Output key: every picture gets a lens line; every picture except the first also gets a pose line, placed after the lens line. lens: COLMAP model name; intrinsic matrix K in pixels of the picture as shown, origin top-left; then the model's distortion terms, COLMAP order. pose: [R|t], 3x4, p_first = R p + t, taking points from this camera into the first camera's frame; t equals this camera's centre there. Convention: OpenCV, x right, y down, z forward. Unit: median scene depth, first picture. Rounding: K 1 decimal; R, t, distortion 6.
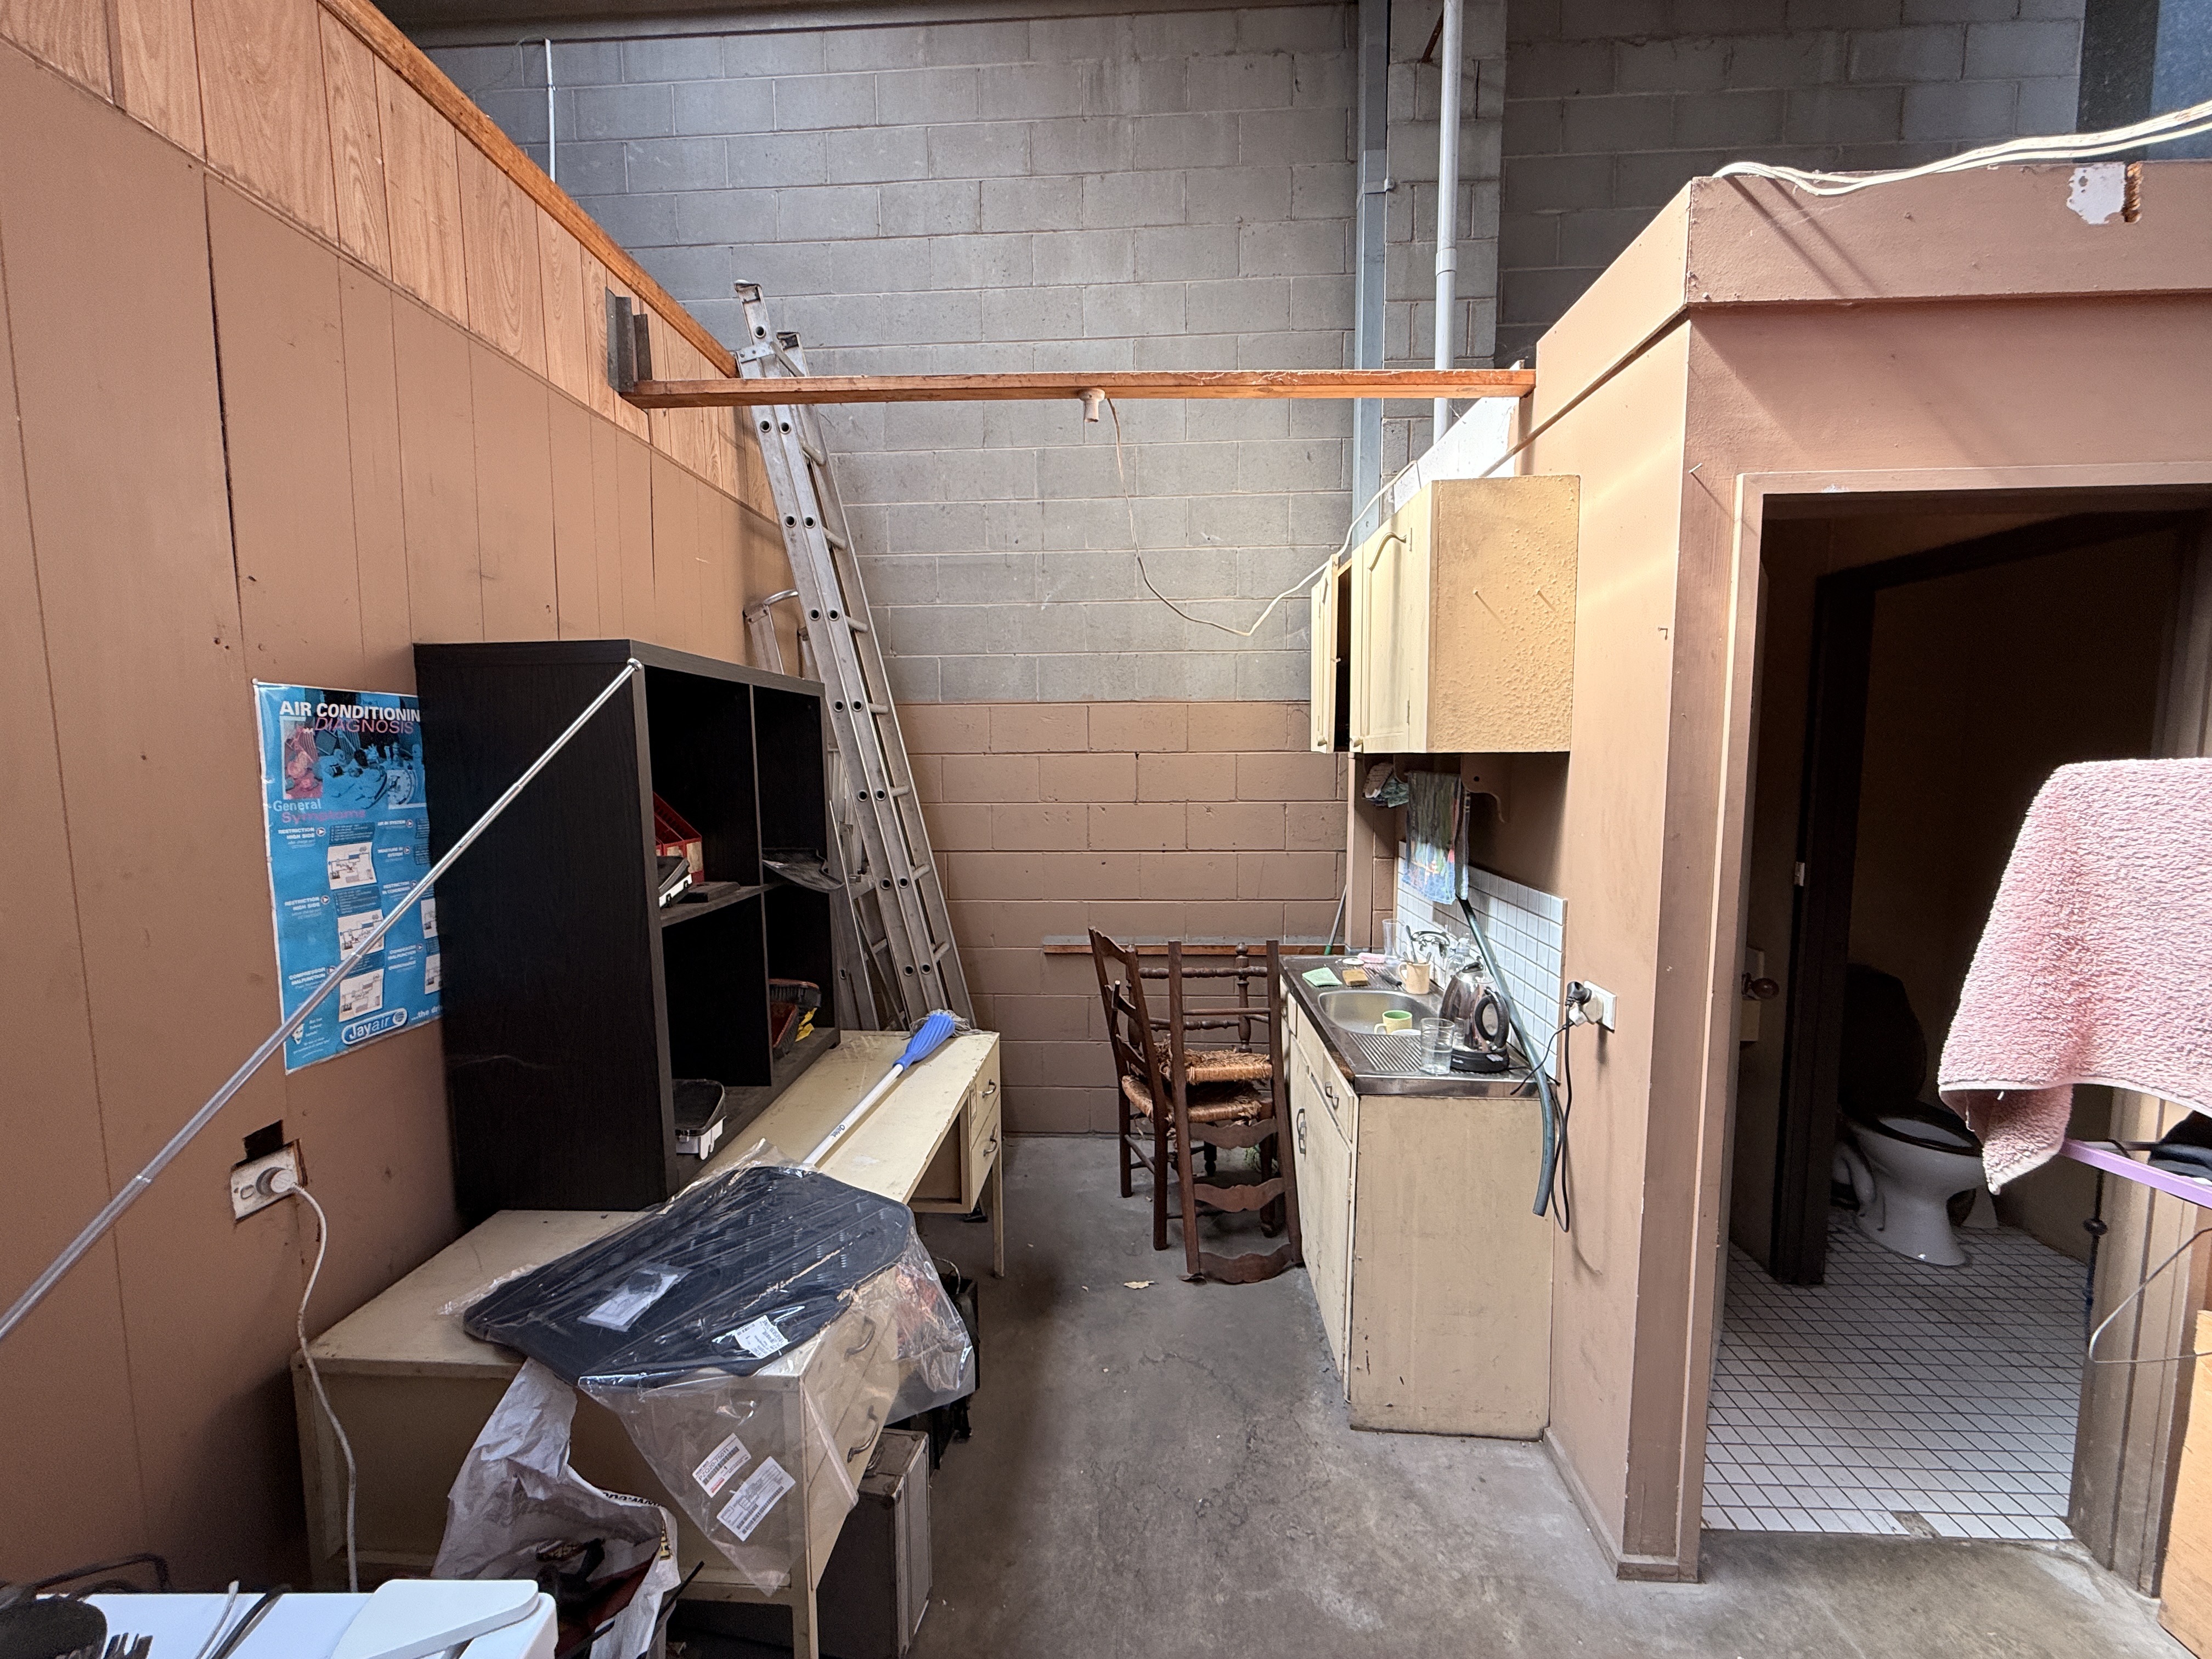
lens RADIAL K [[879.5, 0, 1098.0], [0, 879.5, 830.7], [0, 0, 1]] dist [0.000014, 0.000136]
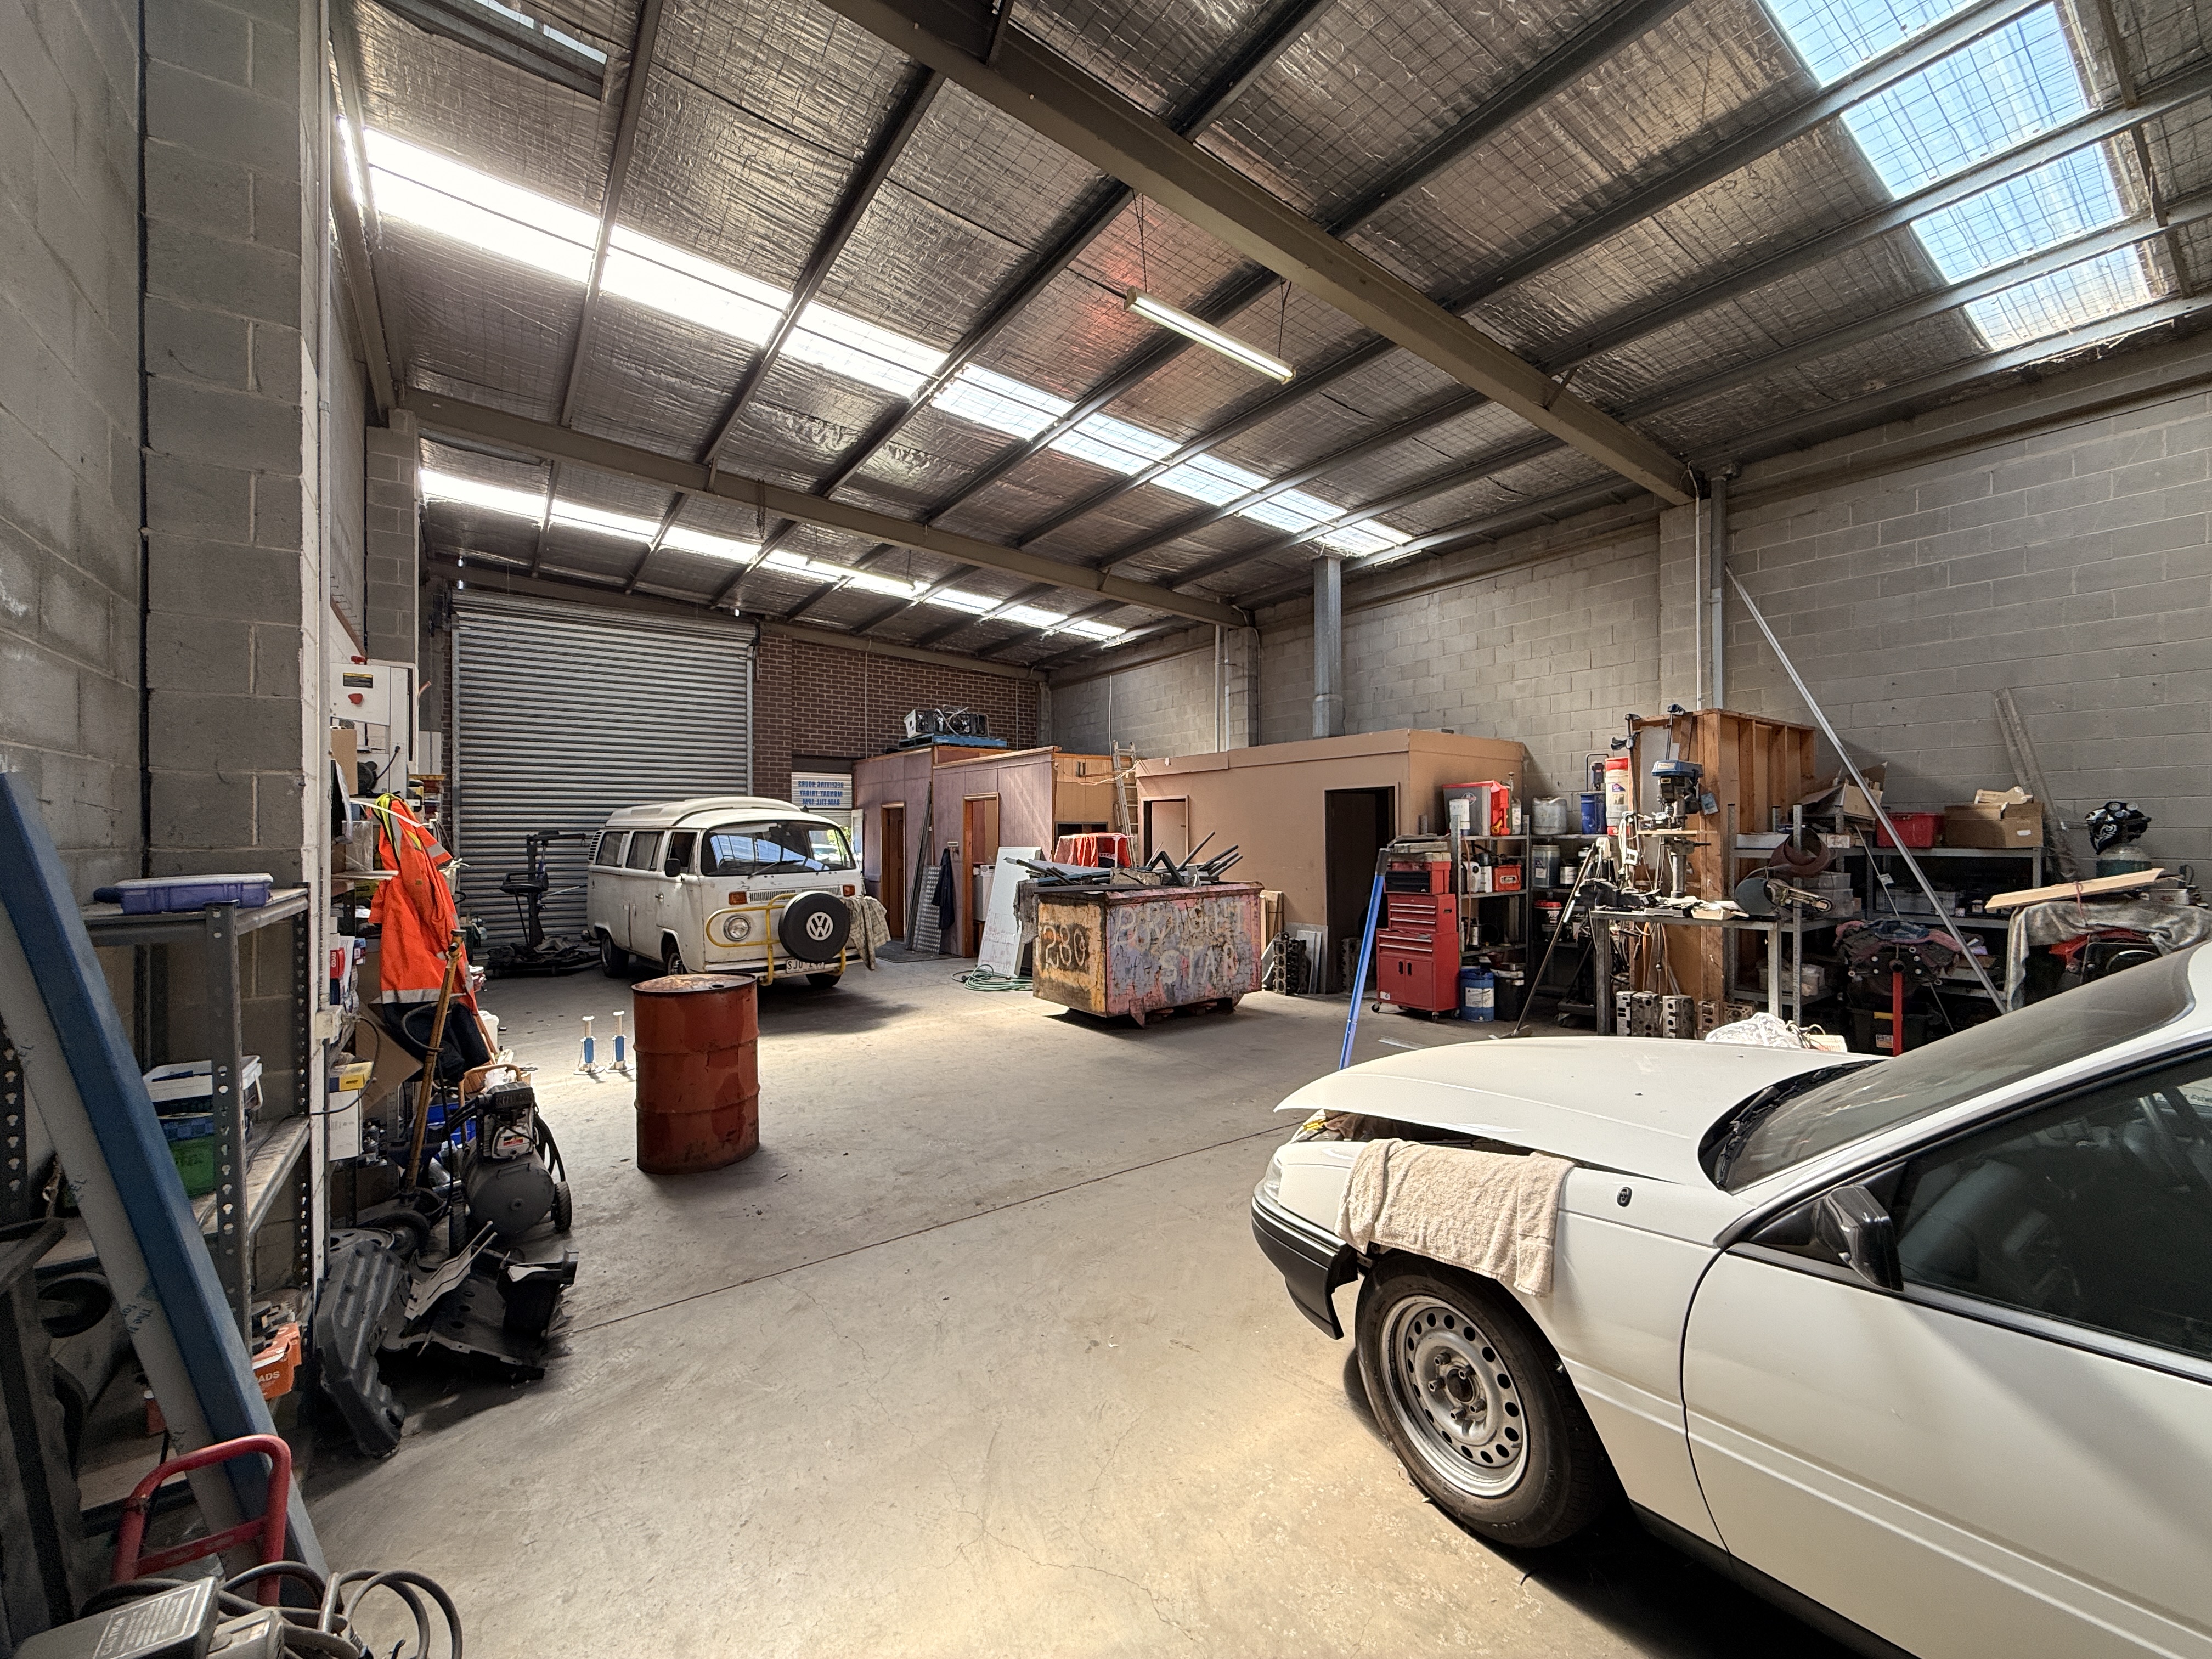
lens RADIAL K [[879.5, 0, 1098.0], [0, 879.5, 830.7], [0, 0, 1]] dist [0.000014, 0.000136]
pose [[0.613551, -0.001689, -0.789653, 3.049097], [-0.068822, 0.996078, -0.055605, 0.148331], [0.786650, 0.088462, 0.611029, -1.819391]]
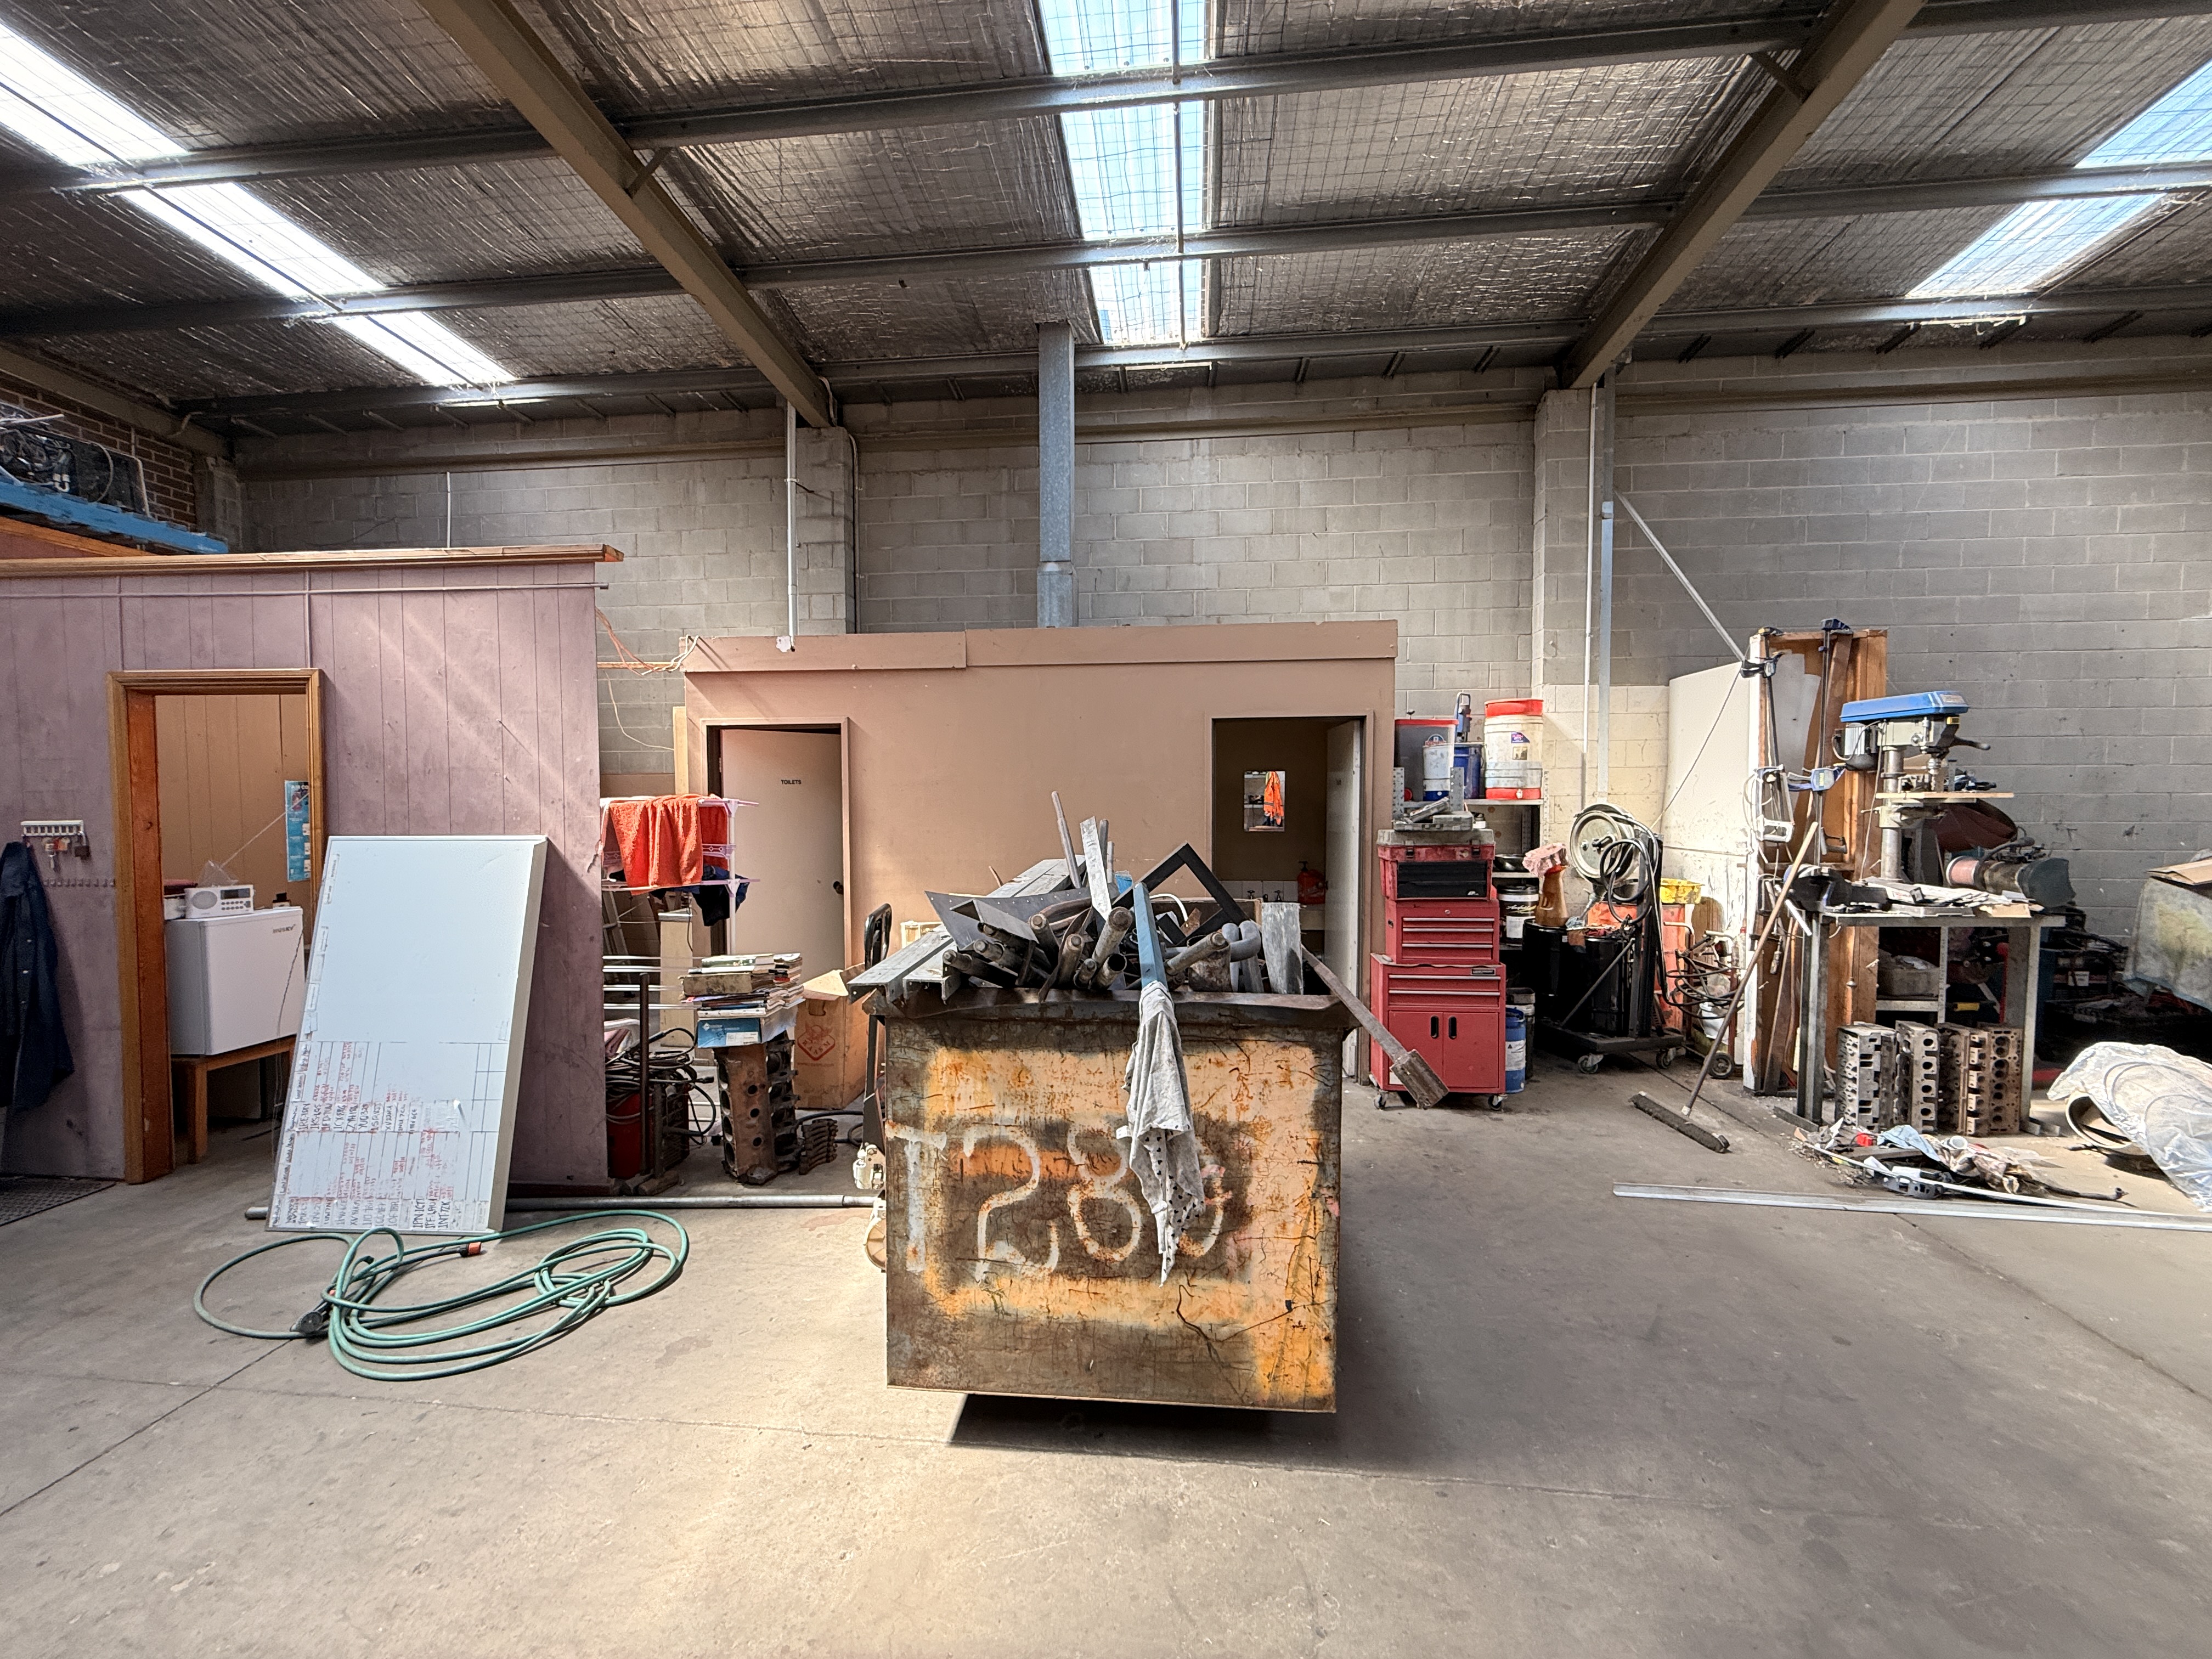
lens RADIAL K [[879.5, 0, 1098.0], [0, 879.5, 830.7], [0, 0, 1]] dist [0.000014, 0.000136]
pose [[0.998277, 0.004511, -0.058506, 1.187268], [-0.007363, 0.998790, -0.048618, 0.089448], [0.058216, 0.048965, 0.997102, -1.106070]]
